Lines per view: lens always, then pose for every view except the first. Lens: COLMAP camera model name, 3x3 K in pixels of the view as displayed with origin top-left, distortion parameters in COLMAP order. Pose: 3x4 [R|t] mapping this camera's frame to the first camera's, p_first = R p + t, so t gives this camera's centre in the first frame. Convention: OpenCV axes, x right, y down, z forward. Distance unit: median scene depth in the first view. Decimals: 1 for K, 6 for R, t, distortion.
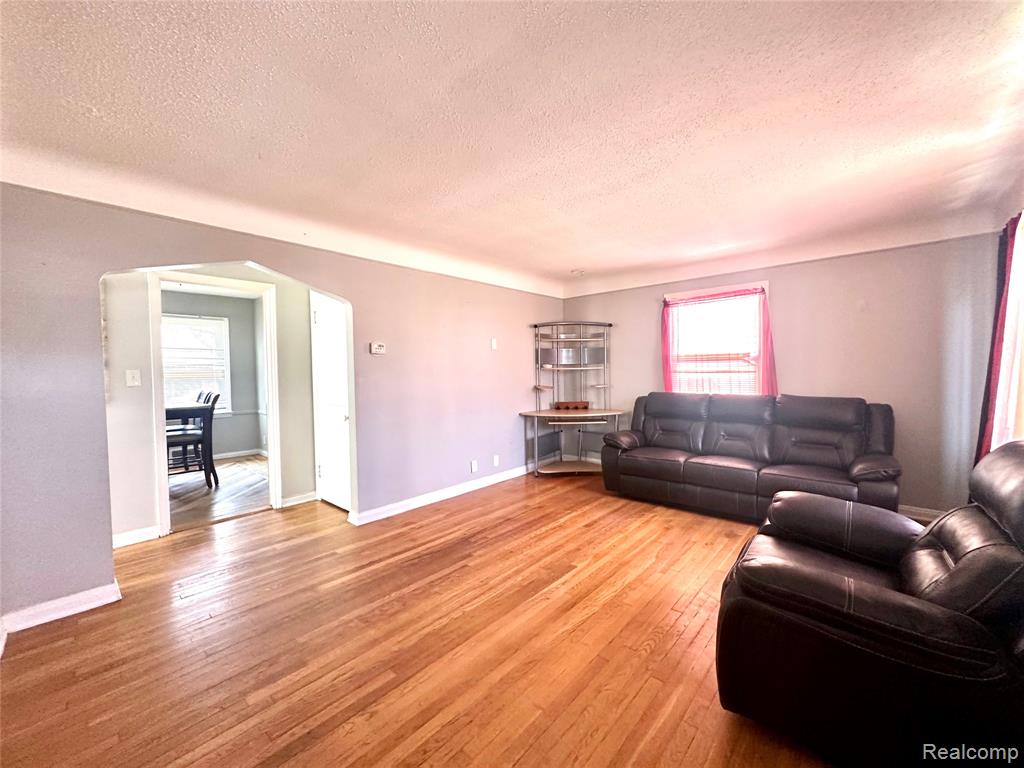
lens RADIAL K [[407.1, 0, 513.3], [0, 407.1, 383.8], [0, 0, 1]] dist [-0.002757, 0.000046]
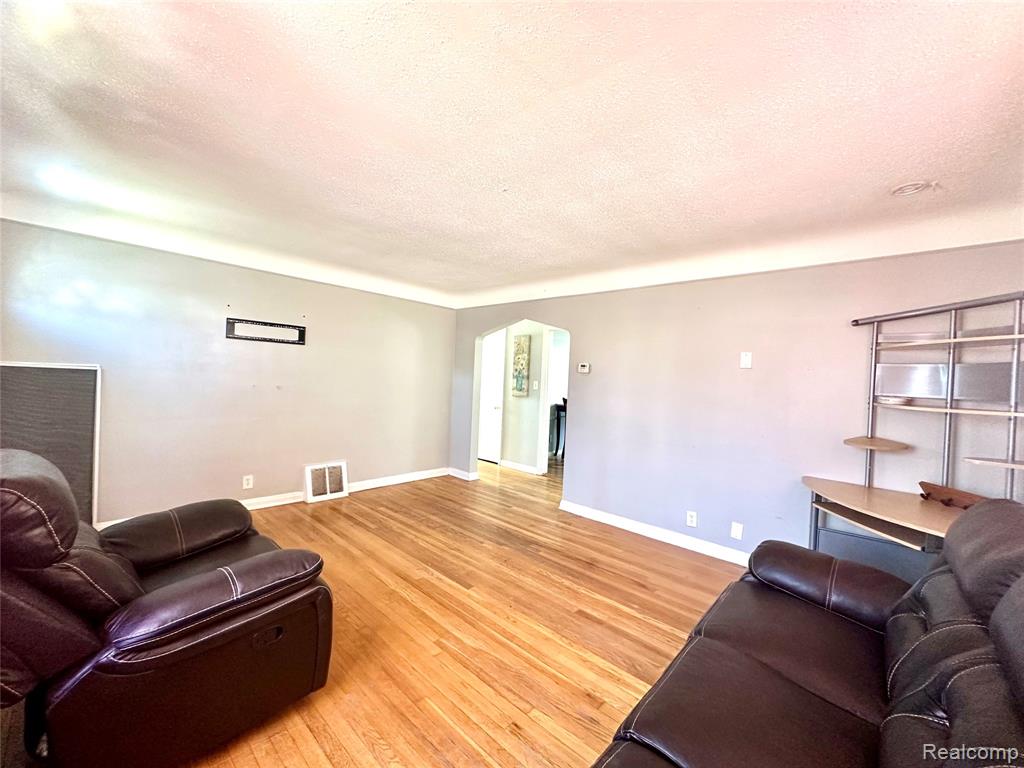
lens RADIAL K [[407.1, 0, 513.3], [0, 407.1, 383.8], [0, 0, 1]] dist [-0.002757, 0.000046]
pose [[-0.013963, 0.025892, -0.999567, 0.908705], [-0.082373, 0.996237, 0.026957, -0.061113], [0.996504, 0.082713, -0.011778, 0.880031]]
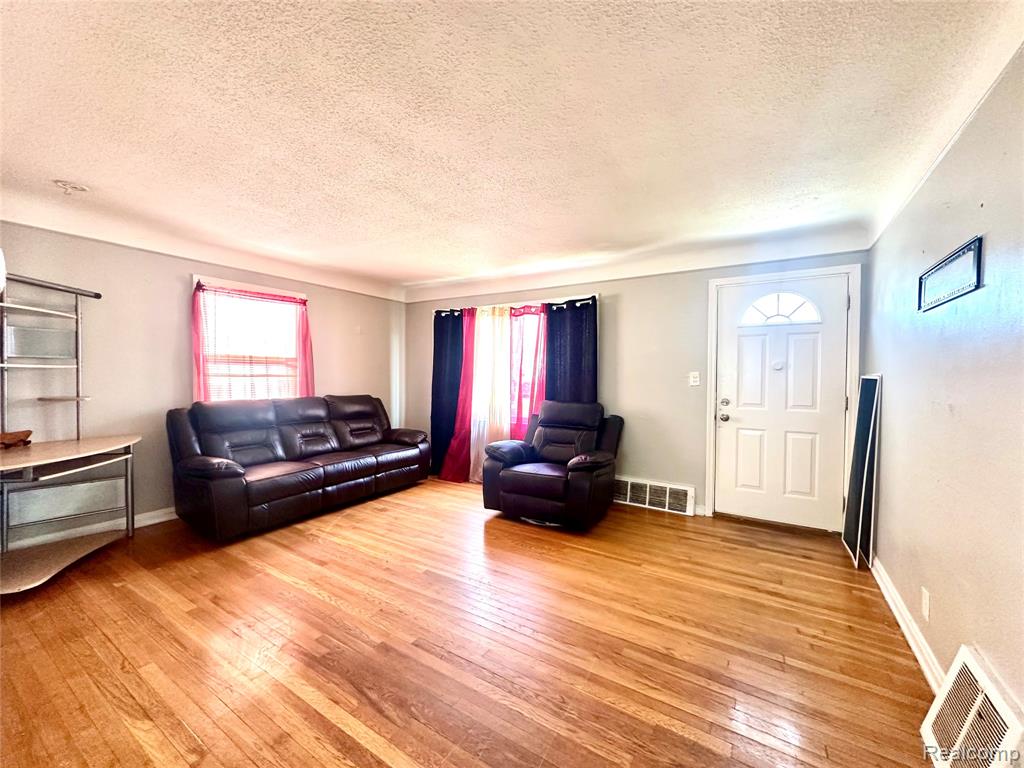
lens RADIAL K [[407.1, 0, 513.3], [0, 407.1, 383.8], [0, 0, 1]] dist [-0.002757, 0.000046]
pose [[-0.166382, -0.007811, 0.986030, -0.694832], [0.026575, 0.999570, 0.012403, -0.008692], [-0.985703, 0.028268, -0.166103, 0.771390]]
